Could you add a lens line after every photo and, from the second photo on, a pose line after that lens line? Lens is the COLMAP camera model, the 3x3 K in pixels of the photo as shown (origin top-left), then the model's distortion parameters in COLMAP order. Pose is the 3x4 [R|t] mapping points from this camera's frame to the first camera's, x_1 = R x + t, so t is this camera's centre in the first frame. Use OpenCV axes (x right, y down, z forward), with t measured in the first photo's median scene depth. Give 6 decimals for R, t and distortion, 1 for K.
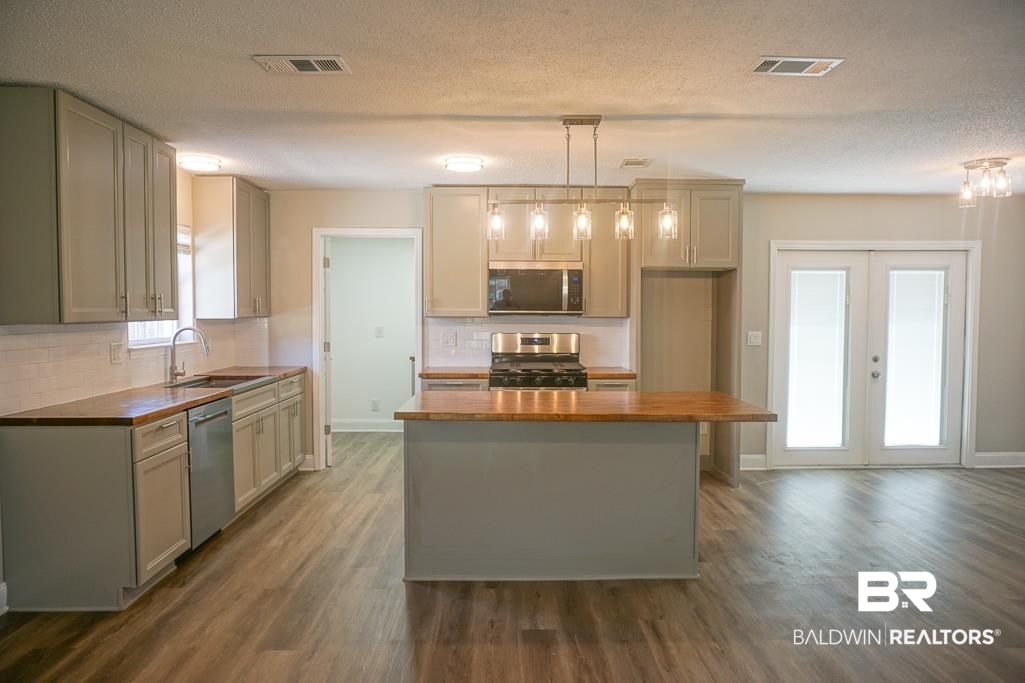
lens RADIAL K [[690.0, 0, 507.4], [0, 690.0, 341.6], [0, 0, 1]] dist [-0.036482, 0.021896]
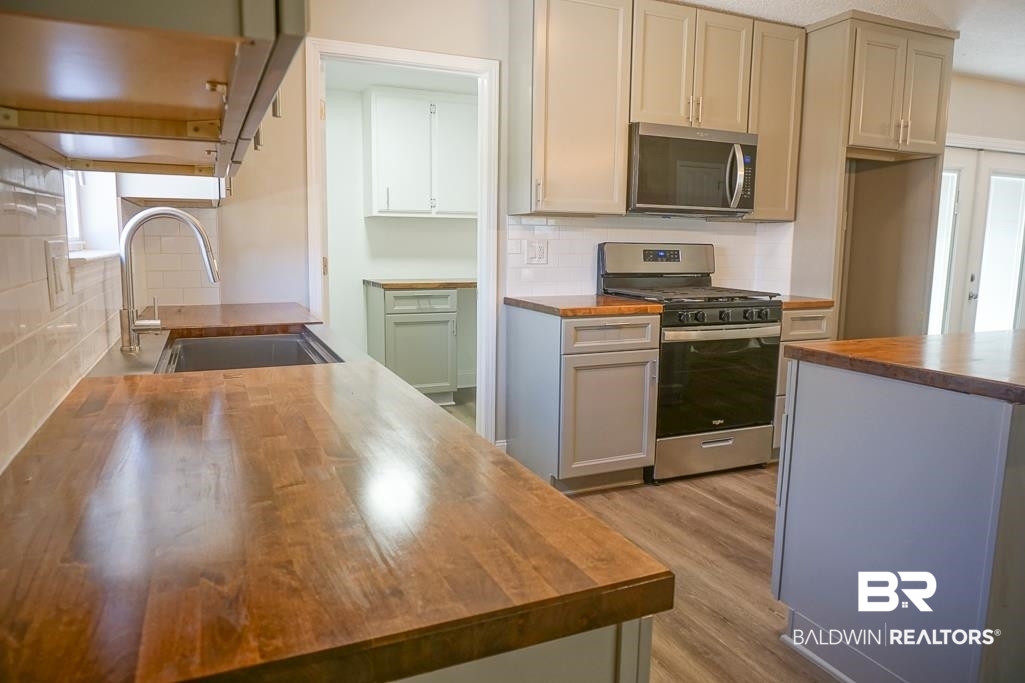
lens RADIAL K [[690.0, 0, 515.9], [0, 690.0, 338.8], [0, 0, 1]] dist [-0.036482, 0.021896]
pose [[0.917809, -0.046131, 0.394333, -0.372451], [0.006226, 0.994777, 0.101884, 0.011763], [-0.396974, -0.091055, 0.913302, 0.468862]]
